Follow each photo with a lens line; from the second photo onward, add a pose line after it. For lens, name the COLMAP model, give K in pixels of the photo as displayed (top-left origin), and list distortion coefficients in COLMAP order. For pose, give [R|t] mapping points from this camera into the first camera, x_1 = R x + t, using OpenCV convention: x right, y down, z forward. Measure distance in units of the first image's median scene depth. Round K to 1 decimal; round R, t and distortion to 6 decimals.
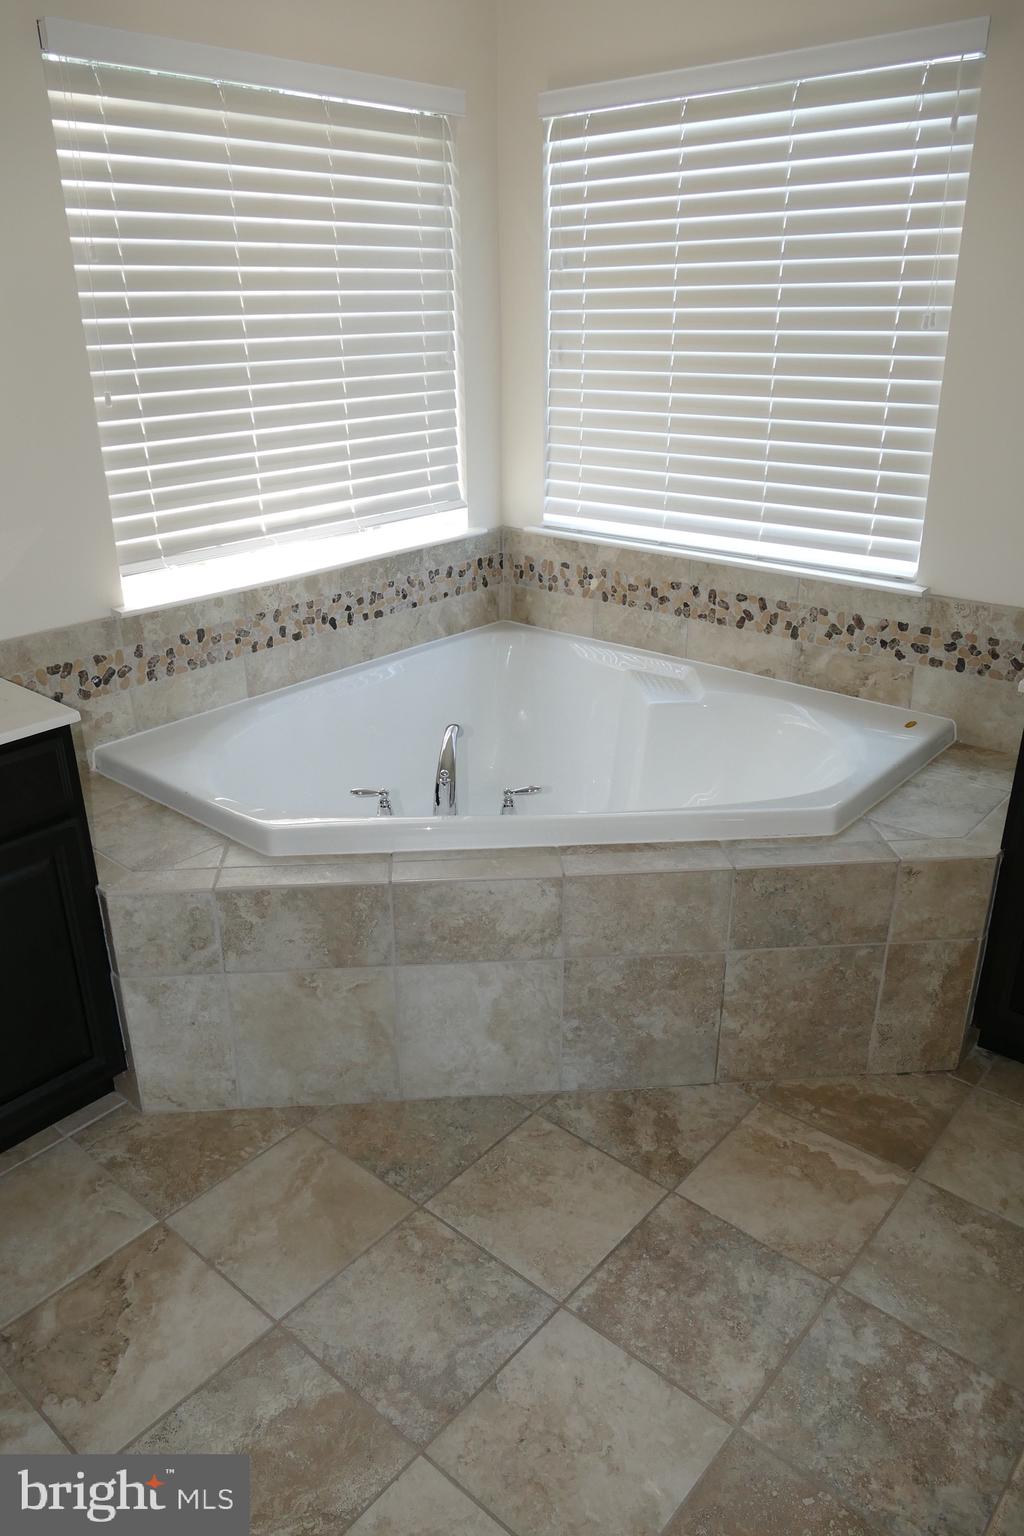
lens RADIAL K [[1103.7, 0, 512.0], [0, 1103.7, 768.0], [0, 0, 1]] dist [-0.012309, 0.006382]
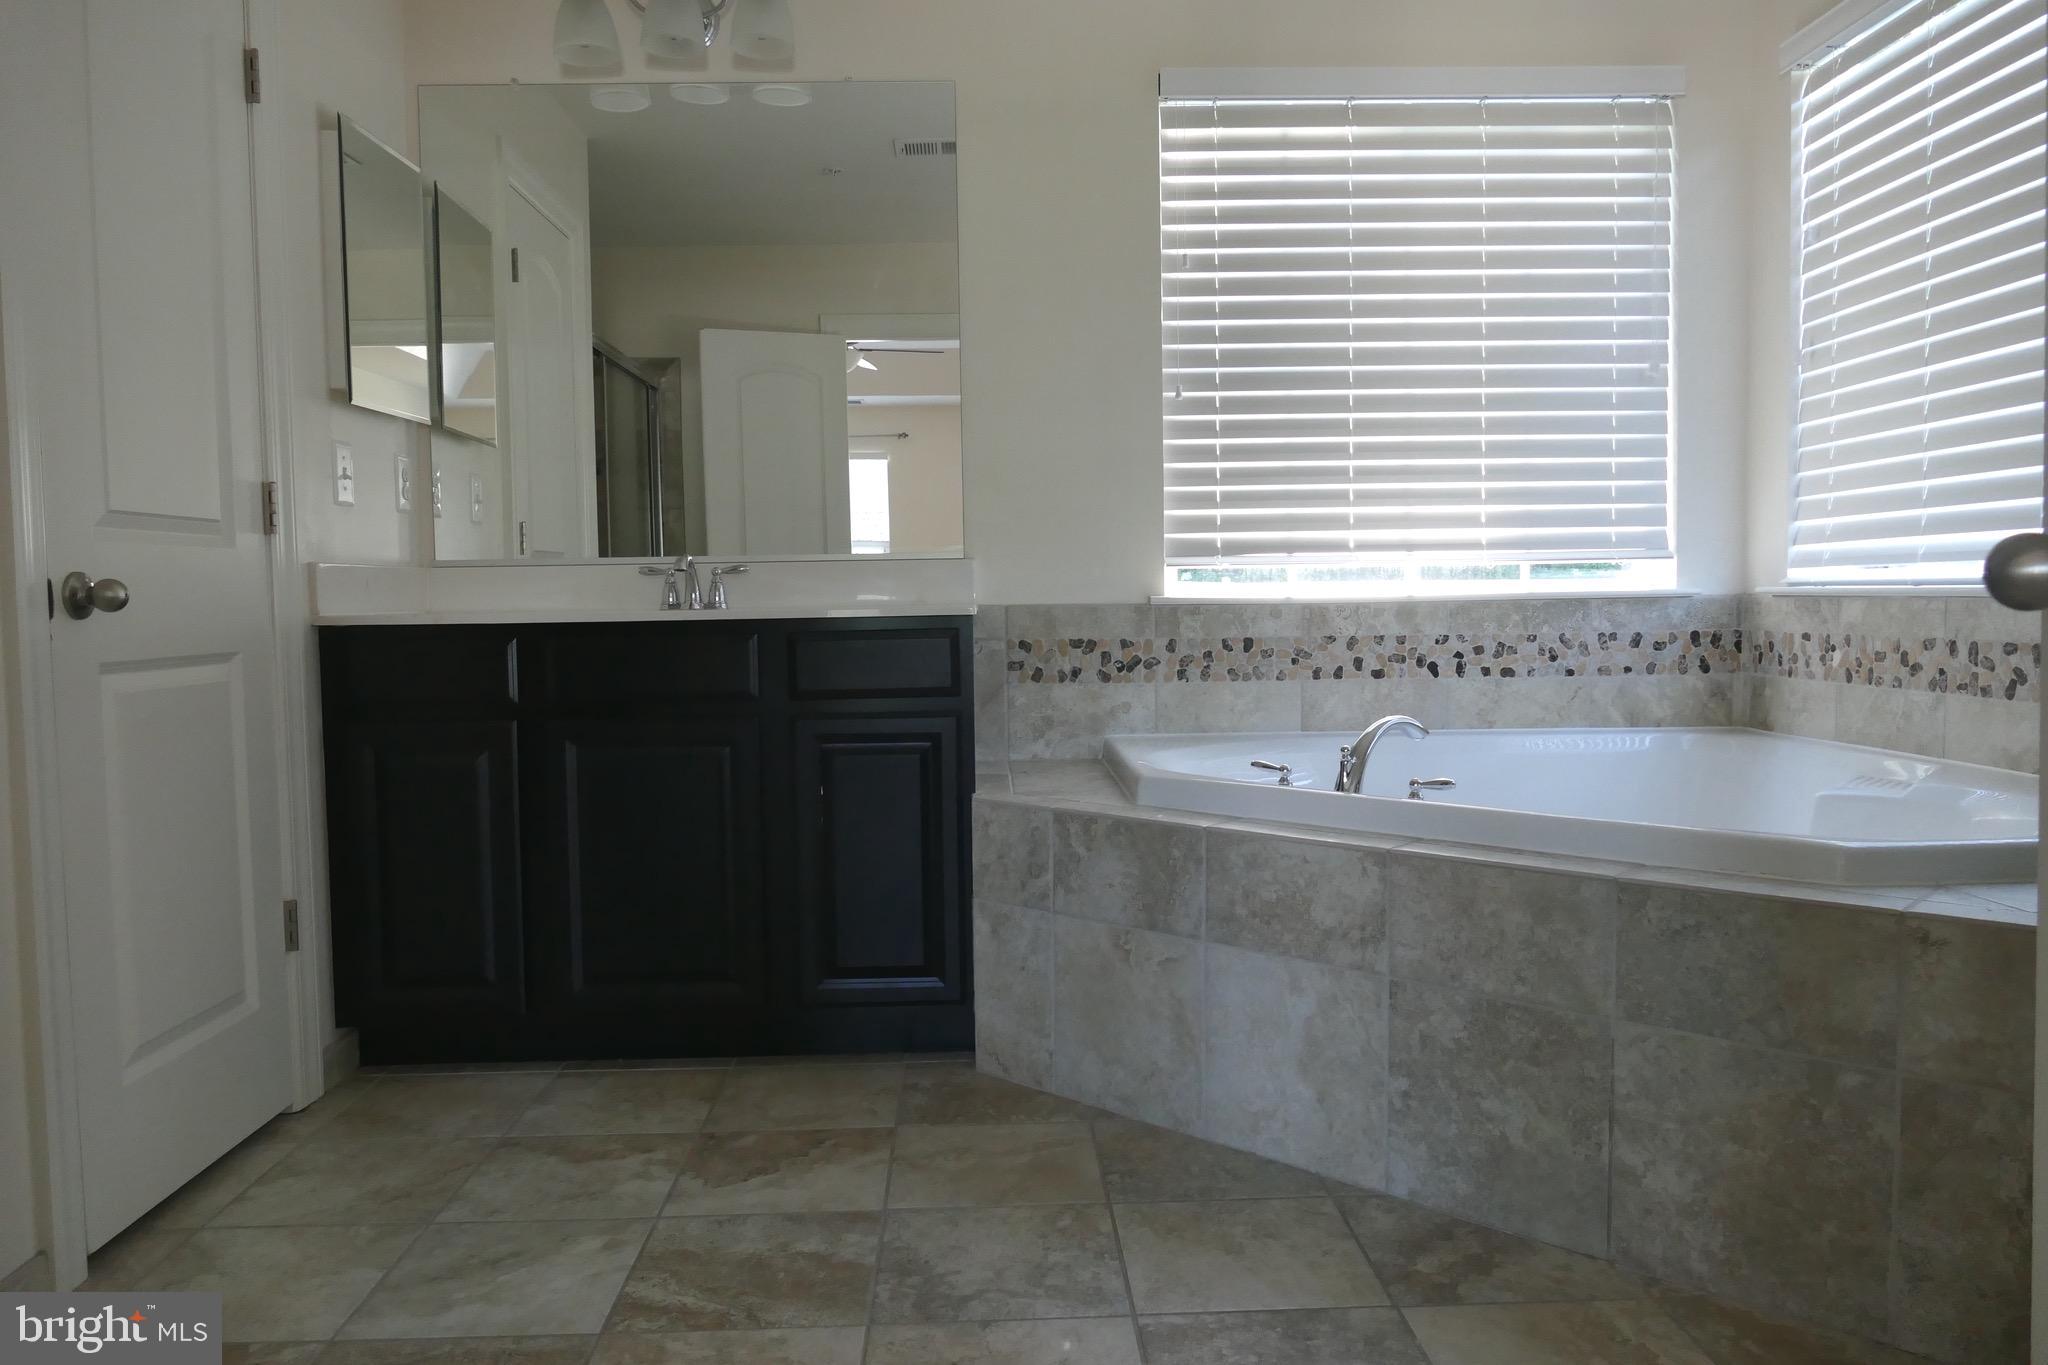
lens RADIAL K [[1471.6, 0, 1024.0], [0, 1471.6, 682.5], [0, 0, 1]] dist [-0.012309, 0.006382]
pose [[0.675514, 0.041091, -0.736202, 0.564007], [-0.282033, 0.936920, -0.206490, 0.244635], [0.681277, 0.347120, 0.644491, 0.118729]]
